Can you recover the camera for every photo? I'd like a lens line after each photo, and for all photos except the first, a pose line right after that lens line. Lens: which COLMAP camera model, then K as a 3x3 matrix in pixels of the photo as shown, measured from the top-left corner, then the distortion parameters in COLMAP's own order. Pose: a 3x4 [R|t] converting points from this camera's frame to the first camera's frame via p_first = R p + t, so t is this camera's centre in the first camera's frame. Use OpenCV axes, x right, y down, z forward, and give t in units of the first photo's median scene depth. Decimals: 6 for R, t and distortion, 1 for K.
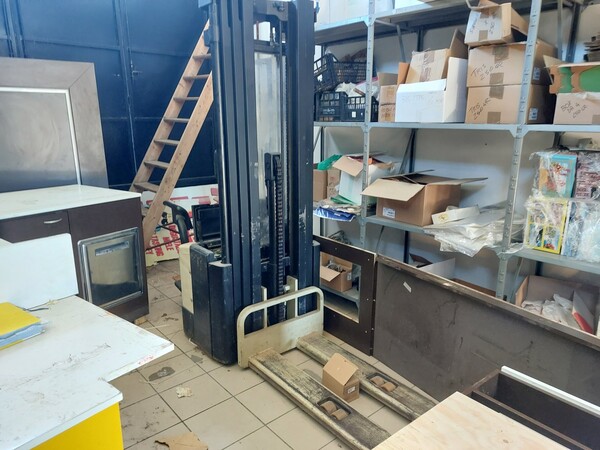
lens RADIAL K [[426.6, 0, 300.0], [0, 426.6, 225.0], [0, 0, 1]] dist [0.036916, -0.003804]
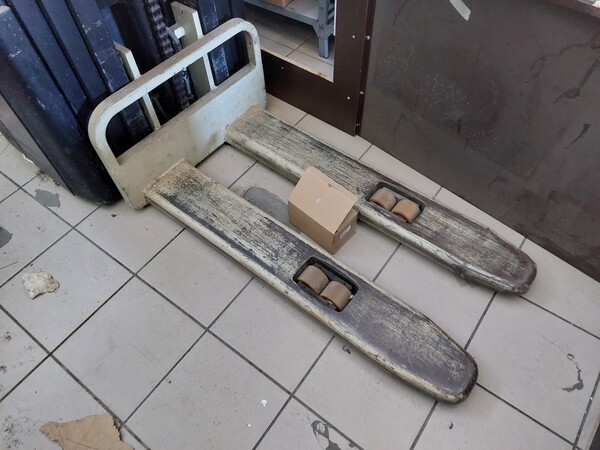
lens RADIAL K [[426.6, 0, 300.0], [0, 426.6, 225.0], [0, 0, 1]] dist [0.036916, -0.003804]
pose [[0.972598, -0.208585, 0.102687, 0.006075], [0.088055, 0.739263, 0.667635, 0.002477], [-0.215172, -0.640298, 0.737373, 0.531729]]
